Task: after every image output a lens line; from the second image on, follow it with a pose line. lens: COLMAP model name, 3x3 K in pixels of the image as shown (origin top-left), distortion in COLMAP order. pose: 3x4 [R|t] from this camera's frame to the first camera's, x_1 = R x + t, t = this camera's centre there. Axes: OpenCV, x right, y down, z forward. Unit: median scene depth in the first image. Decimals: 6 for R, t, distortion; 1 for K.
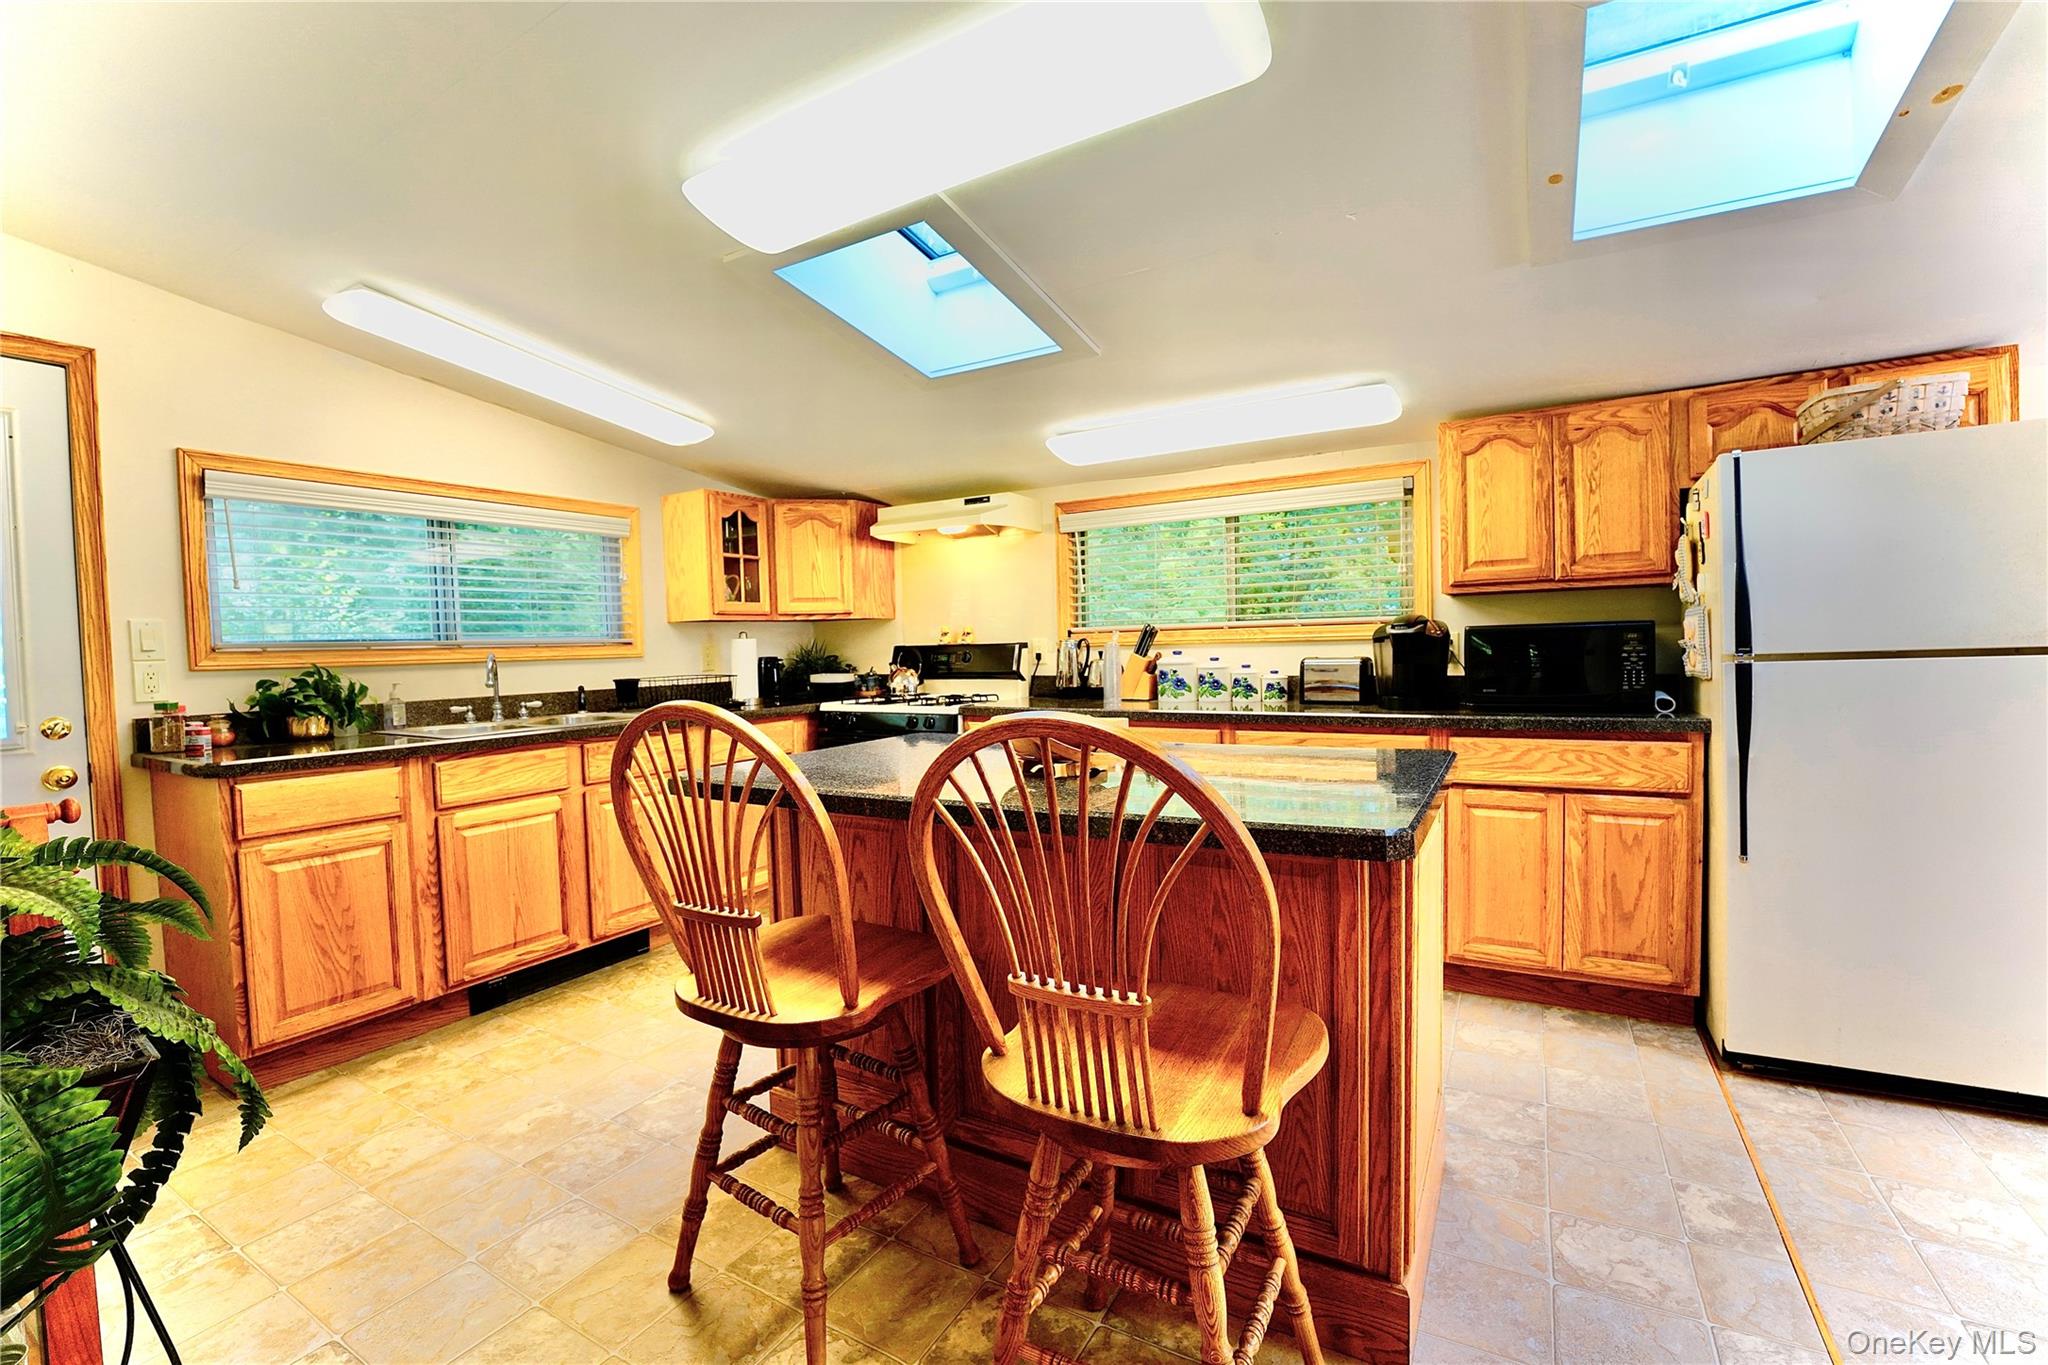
lens RADIAL K [[857.4, 0, 1011.4], [0, 857.4, 677.3], [0, 0, 1]] dist [-0.023577, 0.000126]
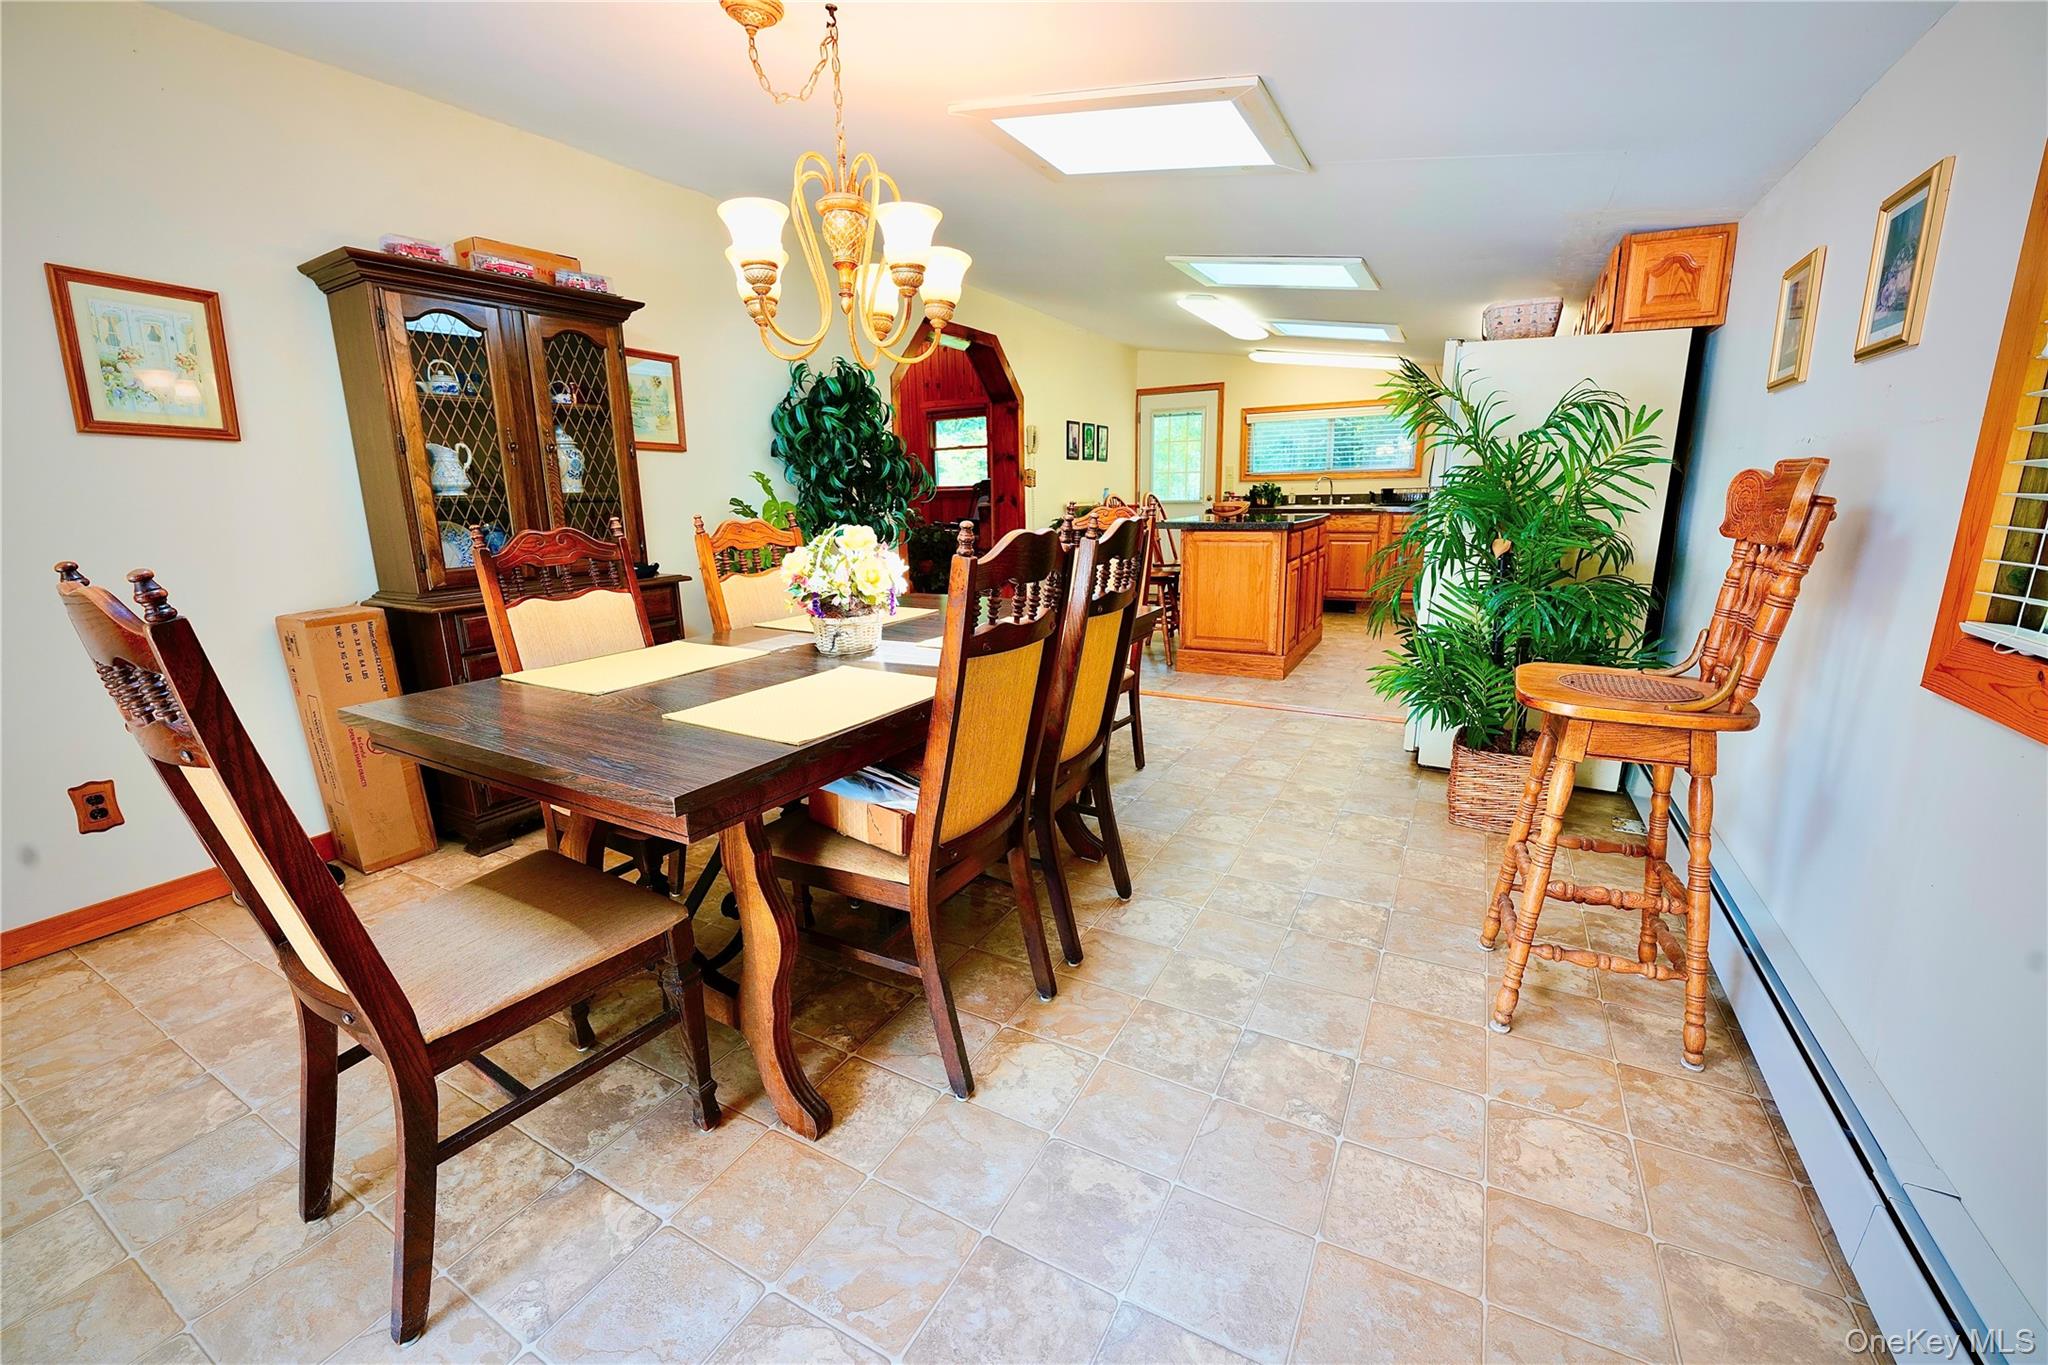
lens RADIAL K [[822.6, 0, 1023.5], [0, 822.6, 676.0], [0, 0, 1]] dist [-0.024142, 0.000180]
pose [[0.042244, 0.245636, -0.968441, 1.725822], [-0.012257, 0.969361, 0.245335, -0.036470], [0.999032, 0.001506, 0.043960, 0.038541]]
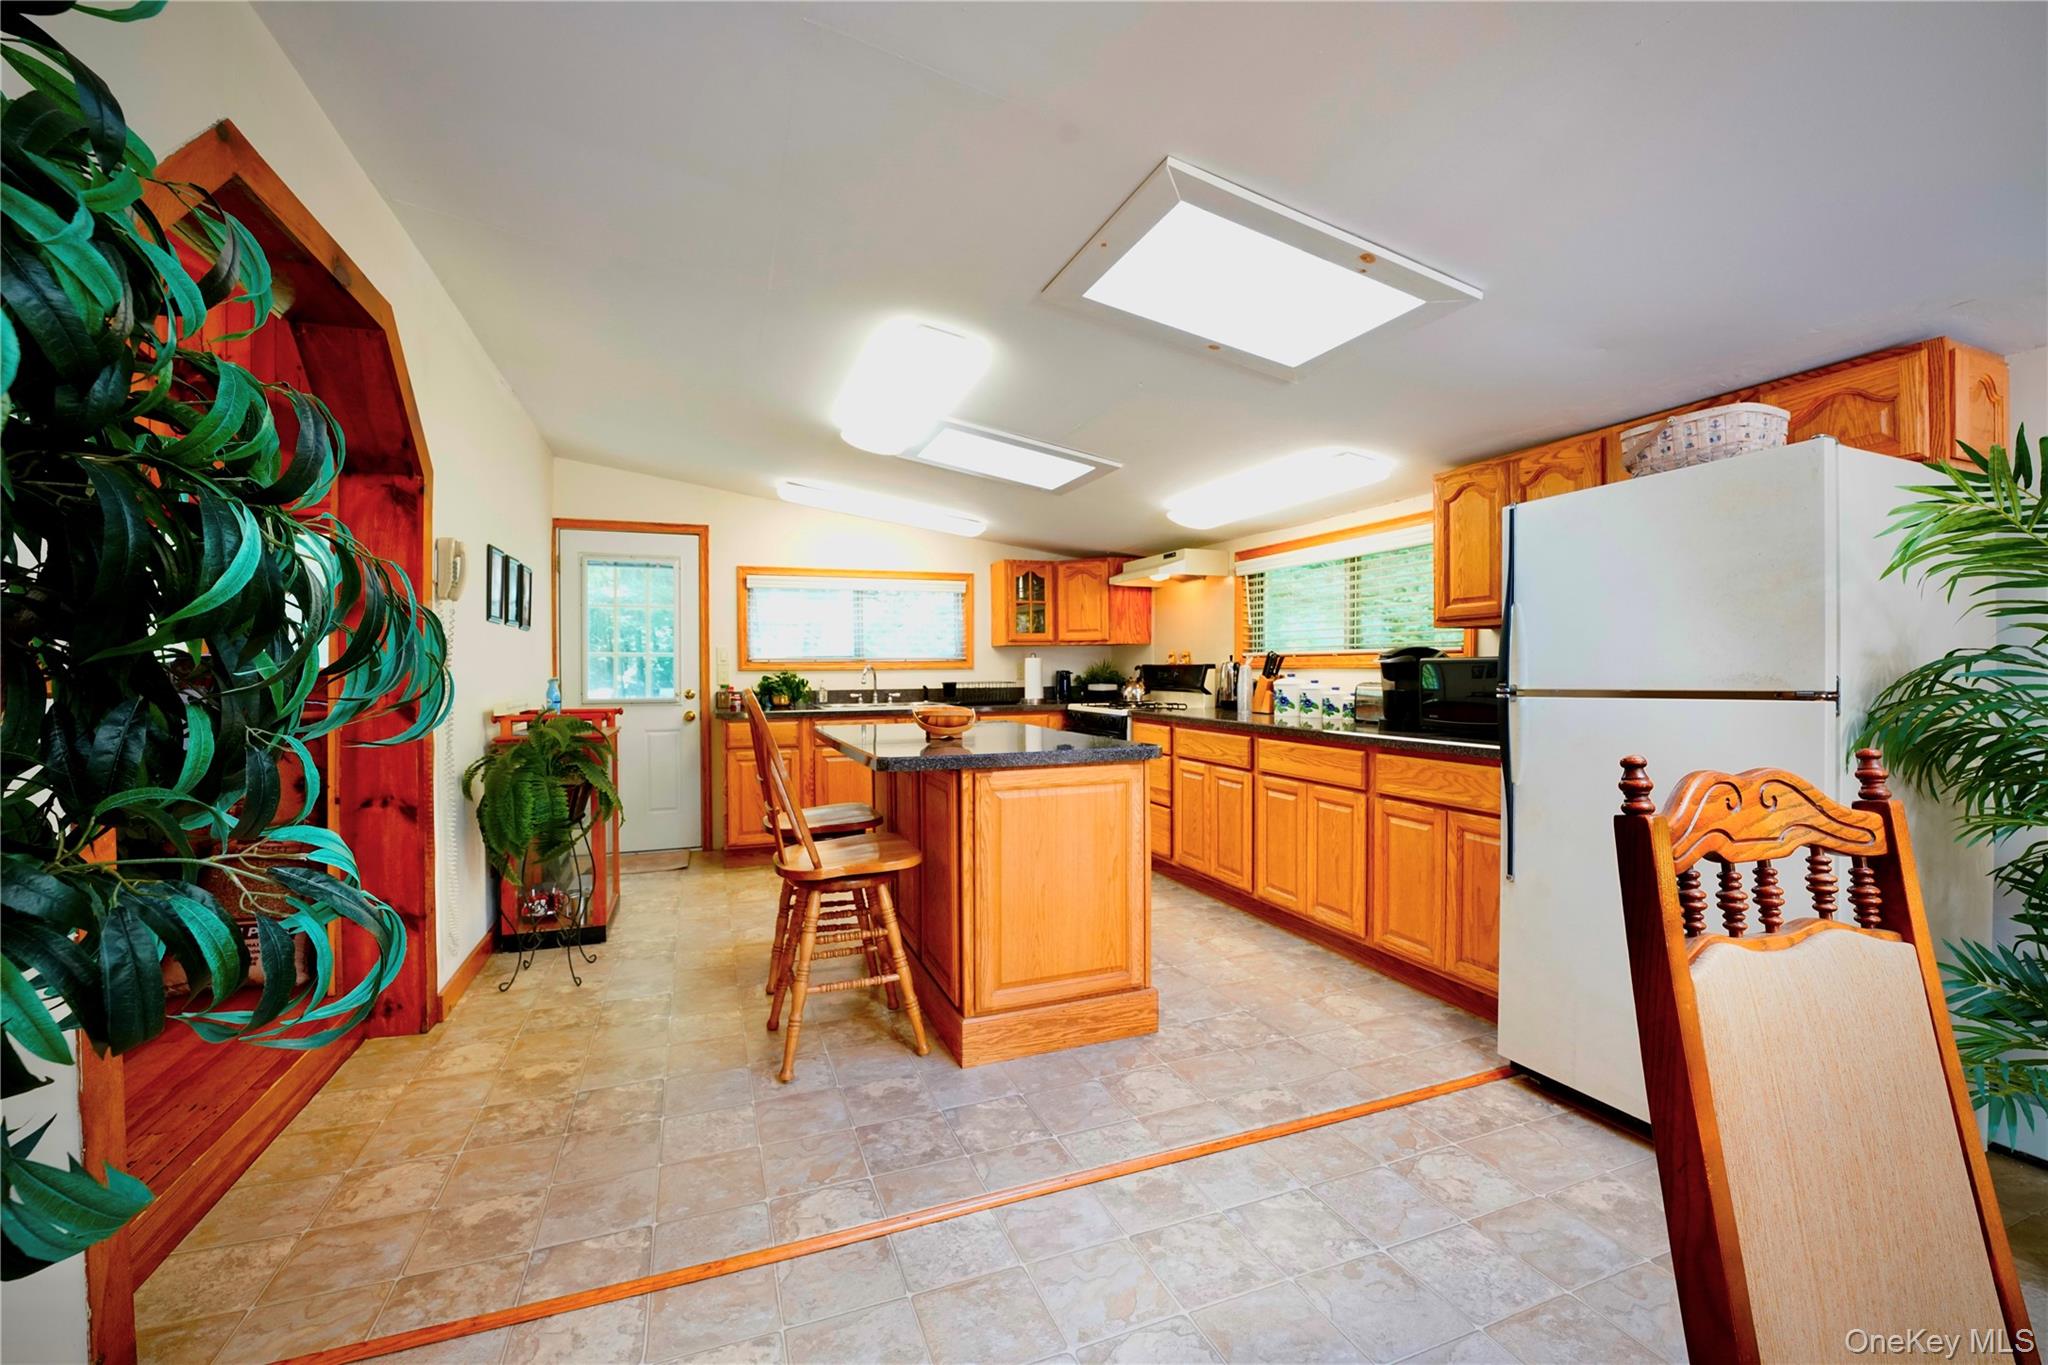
lens RADIAL K [[822.6, 0, 1023.5], [0, 822.6, 676.0], [0, 0, 1]] dist [-0.024142, 0.000180]
pose [[0.786466, 0.027514, -0.617021, 0.688970], [-0.037282, 0.999300, -0.002959, -0.012015], [0.616508, 0.025331, 0.786941, -0.149489]]
